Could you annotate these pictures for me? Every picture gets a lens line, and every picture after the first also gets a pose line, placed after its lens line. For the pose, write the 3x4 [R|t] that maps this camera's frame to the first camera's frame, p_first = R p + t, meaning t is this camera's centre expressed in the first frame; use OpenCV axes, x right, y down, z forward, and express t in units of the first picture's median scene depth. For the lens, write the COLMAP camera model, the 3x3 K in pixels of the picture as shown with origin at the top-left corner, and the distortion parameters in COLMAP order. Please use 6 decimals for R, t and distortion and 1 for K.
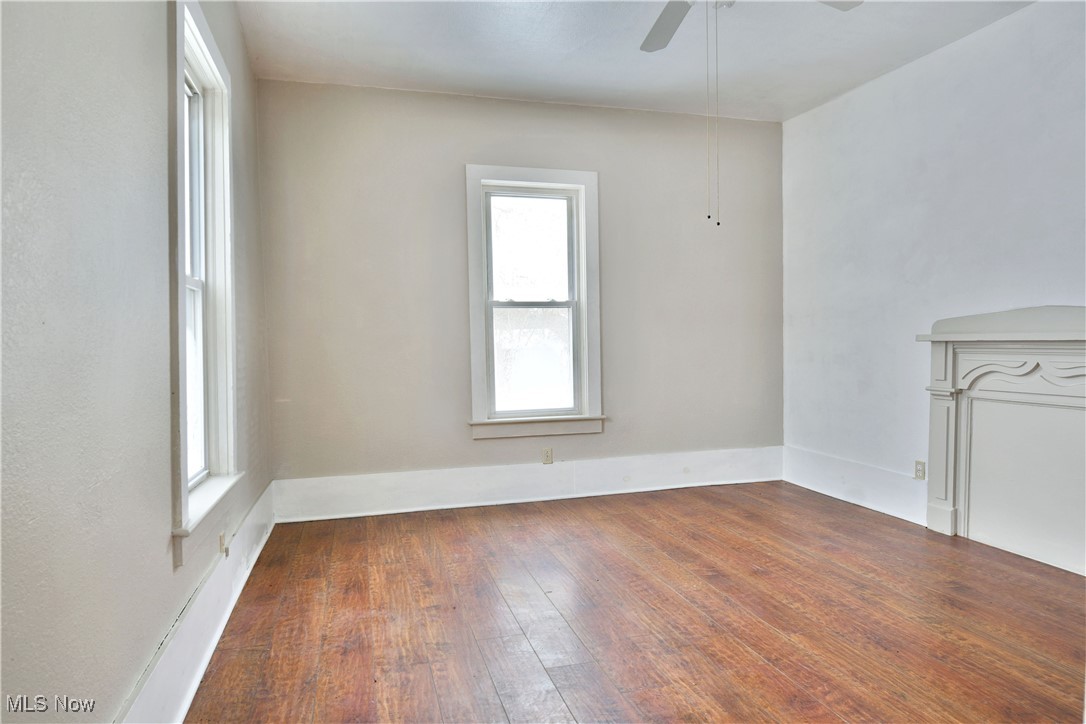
lens RADIAL K [[661.0, 0, 541.2], [0, 661.0, 375.7], [0, 0, 1]] dist [-0.003280, -0.005613]
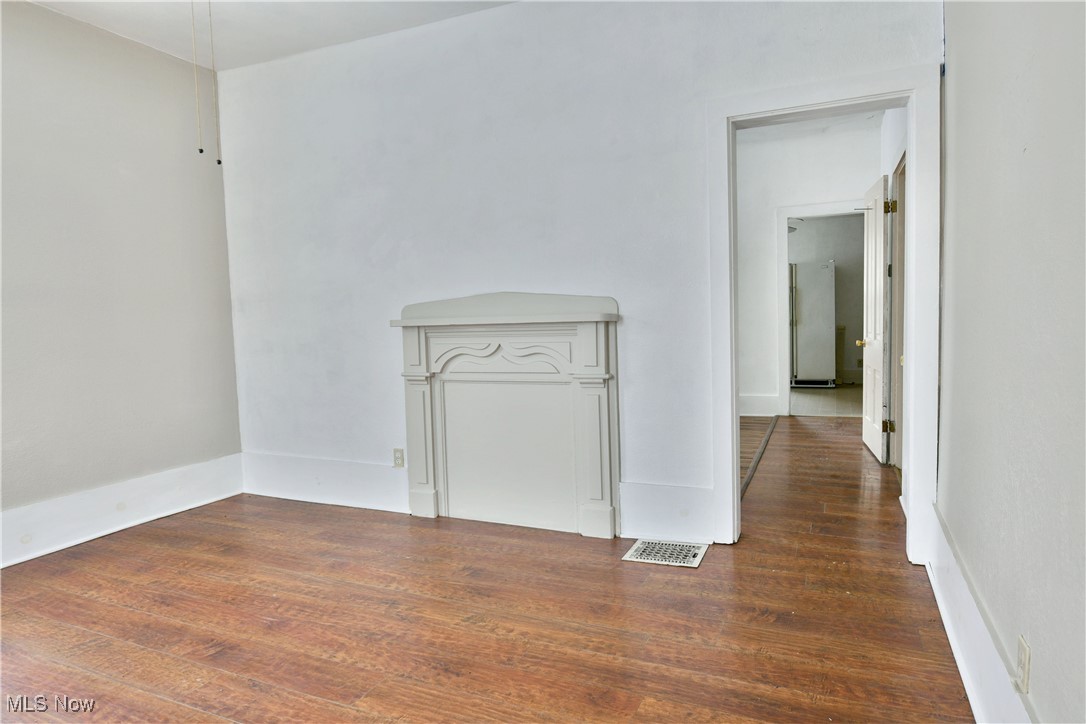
lens RADIAL K [[661.0, 0, 520.2], [0, 661.0, 361.1], [0, 0, 1]] dist [-0.003280, -0.005613]
pose [[0.663575, -0.058674, 0.745806, -0.040060], [0.064270, 0.997705, 0.021308, -0.012352], [-0.745344, 0.033794, 0.665823, 0.240480]]
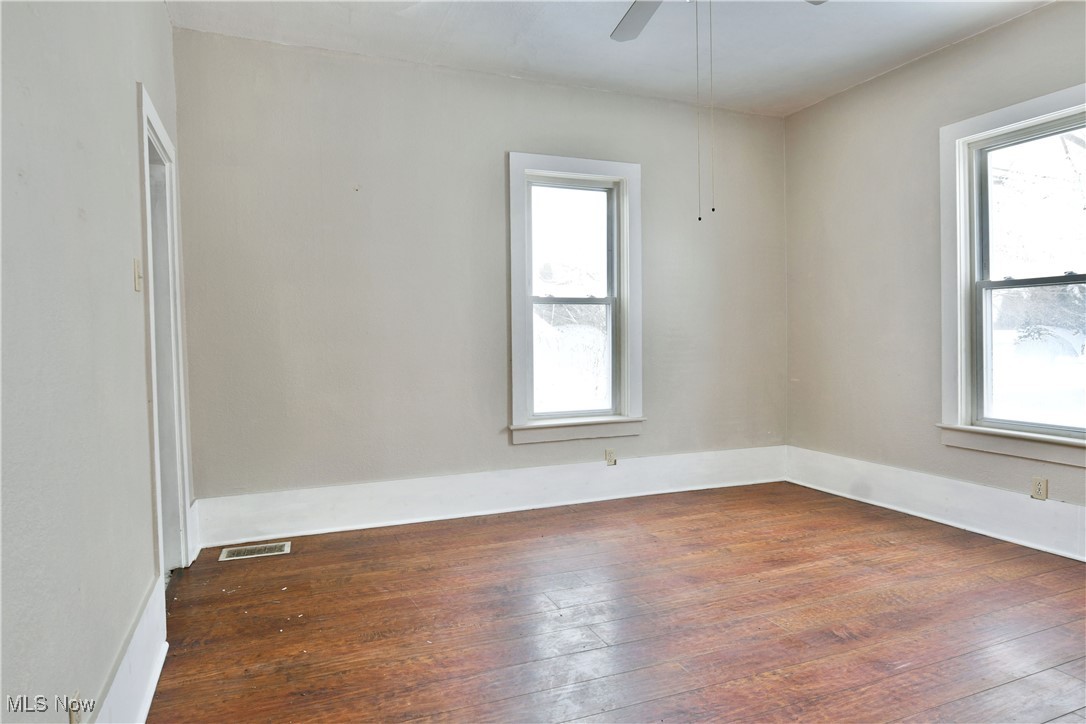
lens RADIAL K [[661.0, 0, 548.6], [0, 661.0, 359.8], [0, 0, 1]] dist [-0.003280, -0.005613]
pose [[0.109952, 0.045448, -0.992897, 0.934032], [-0.039365, 0.998369, 0.041339, -0.040926], [0.993157, 0.034540, 0.111562, 0.533035]]
